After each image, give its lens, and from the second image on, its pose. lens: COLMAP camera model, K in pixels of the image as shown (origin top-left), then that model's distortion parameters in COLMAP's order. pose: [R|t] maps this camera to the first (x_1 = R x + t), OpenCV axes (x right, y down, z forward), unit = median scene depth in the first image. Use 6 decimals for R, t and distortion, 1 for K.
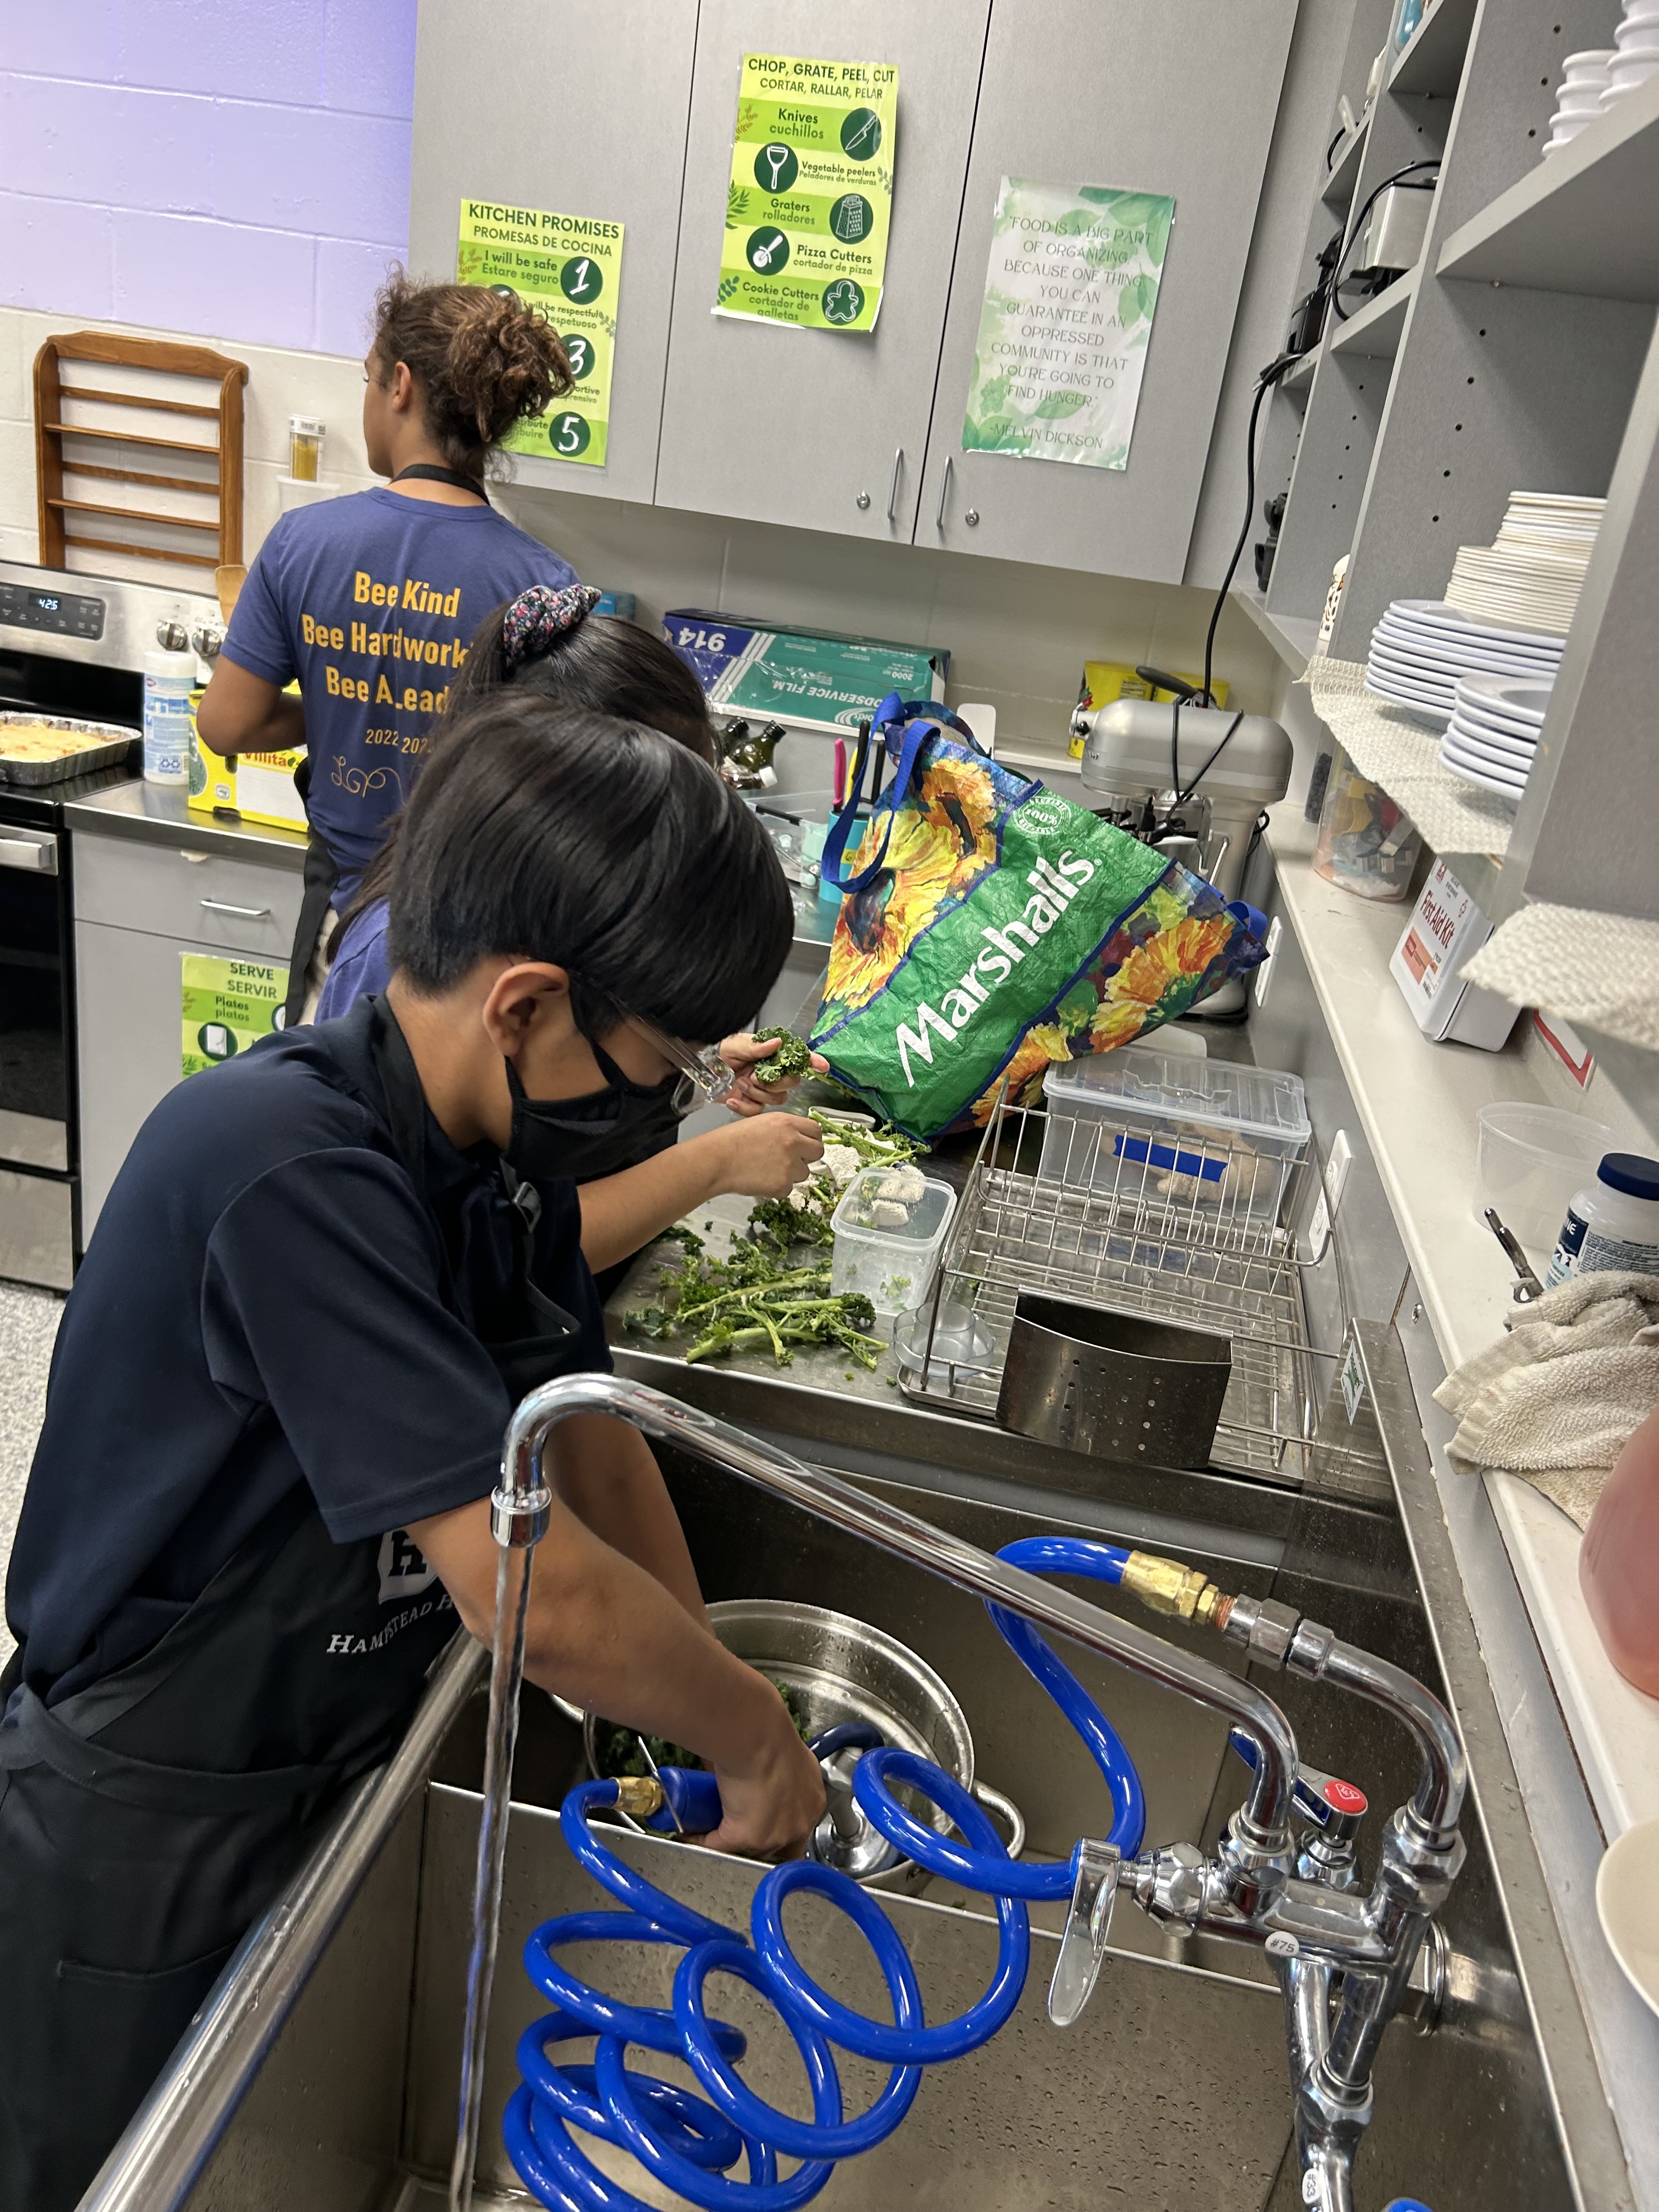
lens RADIAL K [[1672.7, 0, 826.7], [0, 1672.7, 1103.0], [0, 0, 1]] dist [0.013416, -0.012749]
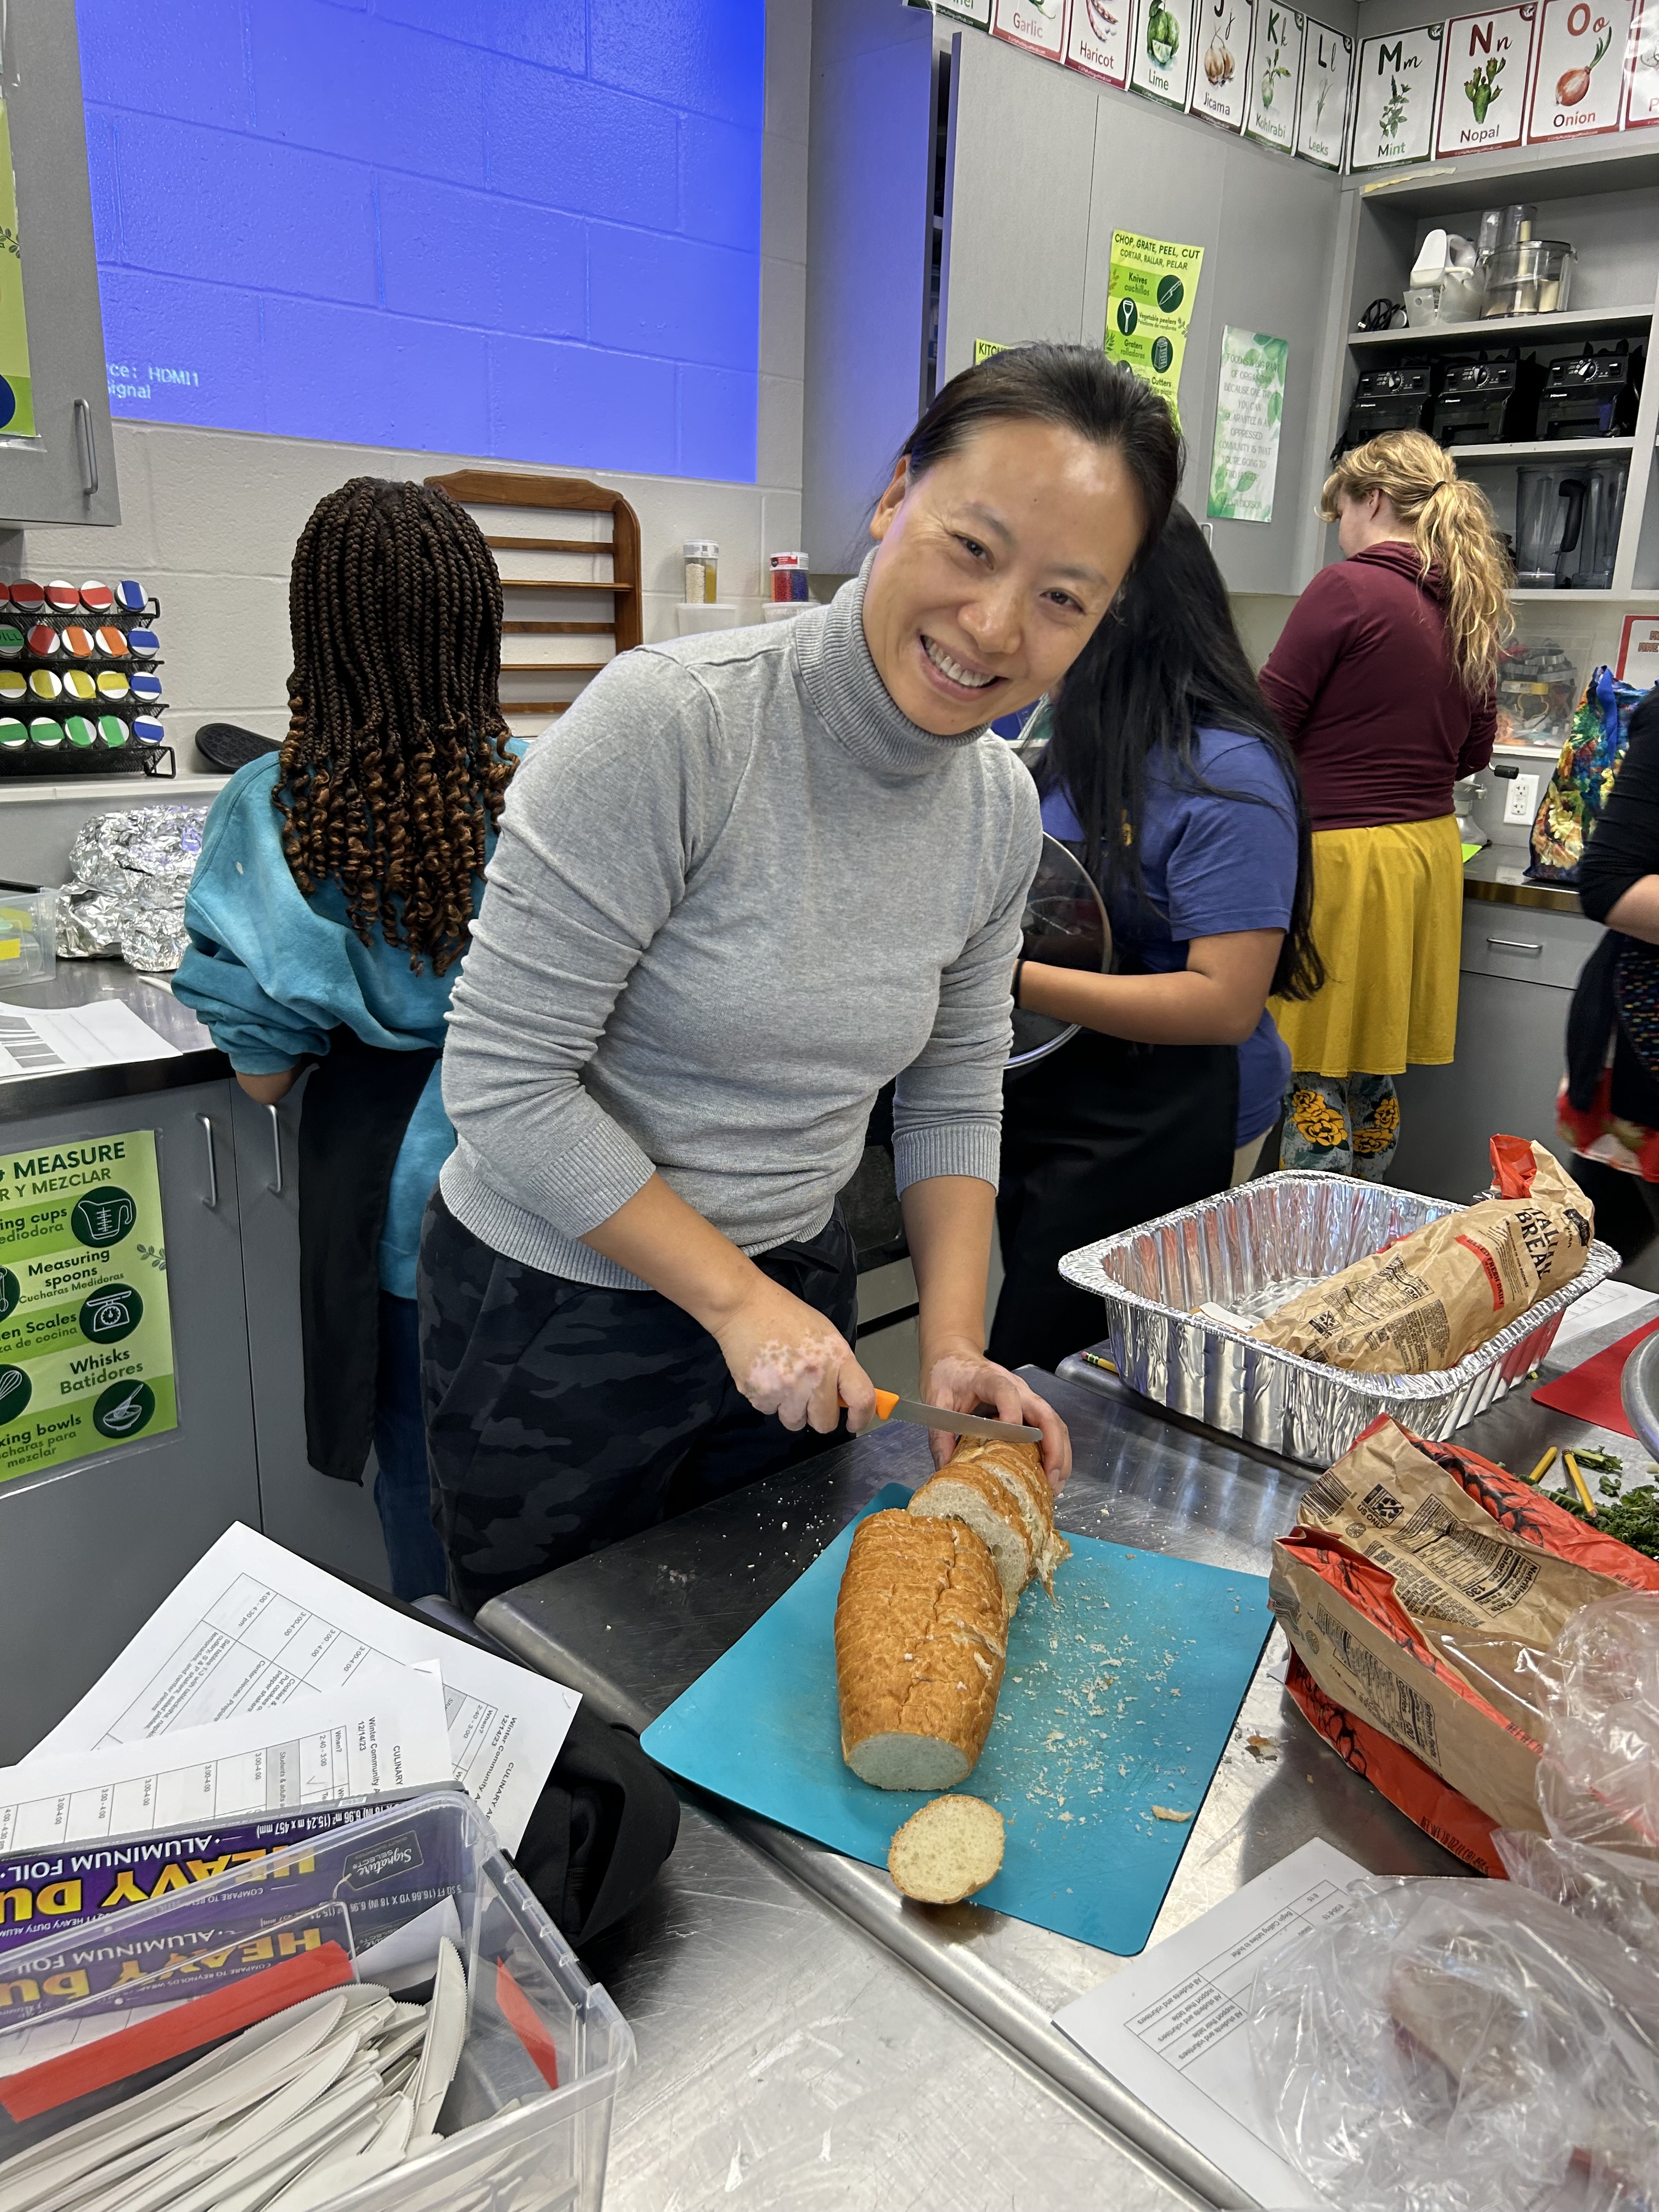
lens RADIAL K [[1672.7, 0, 830.0], [0, 1672.7, 1102.7], [0, 0, 1]] dist [0.013416, -0.012749]
pose [[0.569635, -0.344448, 0.746239, -1.338318], [0.345536, 0.924173, 0.162816, -0.286815], [-0.745735, 0.165107, 0.645460, 0.435812]]
